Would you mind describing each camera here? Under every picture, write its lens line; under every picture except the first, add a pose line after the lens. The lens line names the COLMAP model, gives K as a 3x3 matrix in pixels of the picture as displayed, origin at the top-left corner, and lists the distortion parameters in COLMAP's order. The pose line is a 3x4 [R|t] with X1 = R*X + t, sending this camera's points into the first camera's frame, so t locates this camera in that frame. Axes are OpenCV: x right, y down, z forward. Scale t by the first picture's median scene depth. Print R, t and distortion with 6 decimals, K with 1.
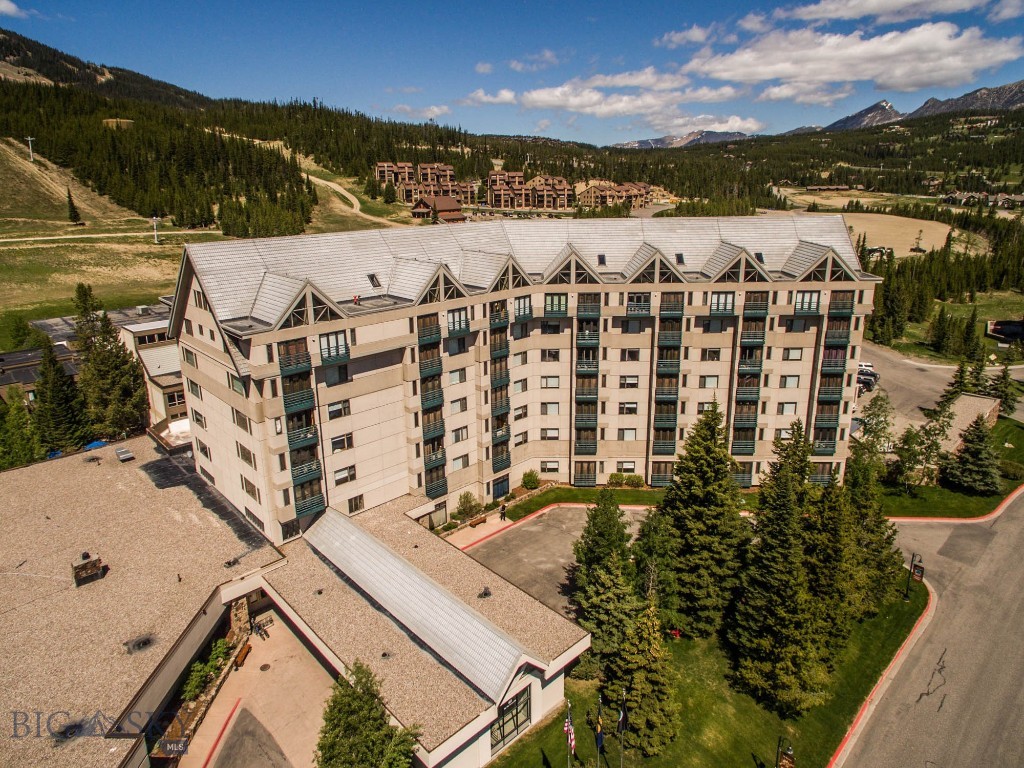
lens RADIAL K [[642.4, 0, 504.9], [0, 642.4, 333.1], [0, 0, 1]] dist [0.007588, -0.002569]
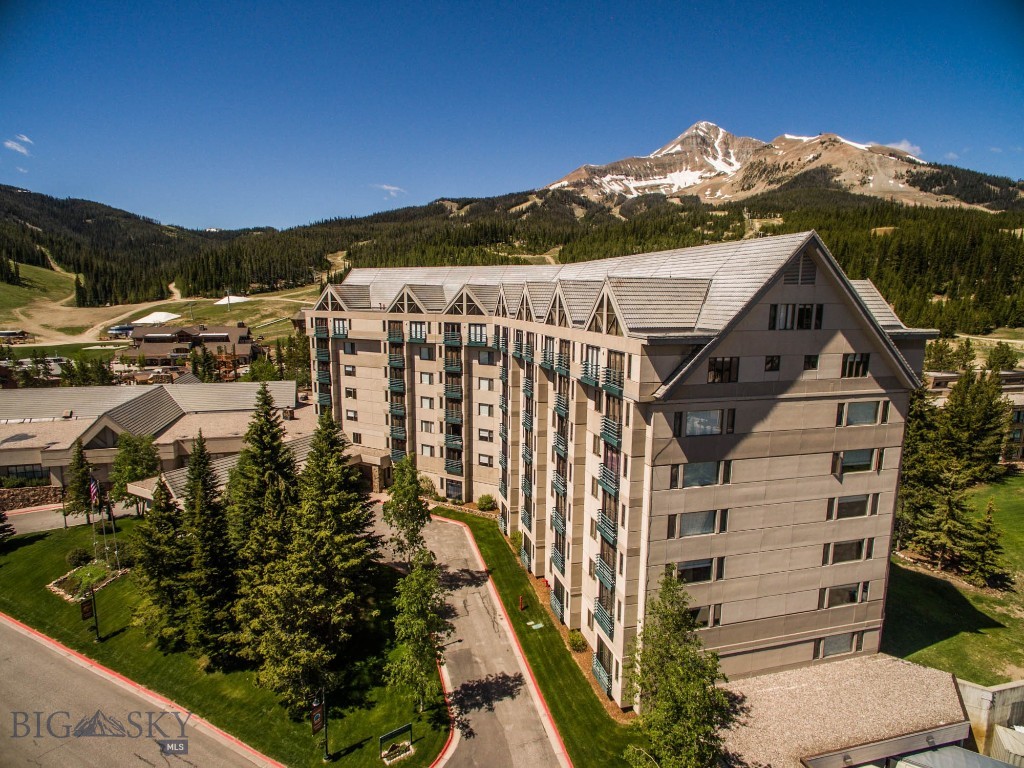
lens RADIAL K [[573.3, 0, 511.8], [0, 573.3, 378.8], [0, 0, 1]] dist [0.009520, -0.000635]
pose [[0.302057, 0.156485, -0.940359, 0.978158], [-0.238654, 0.967436, 0.084332, -0.062911], [0.922934, 0.198947, 0.329566, 0.739659]]
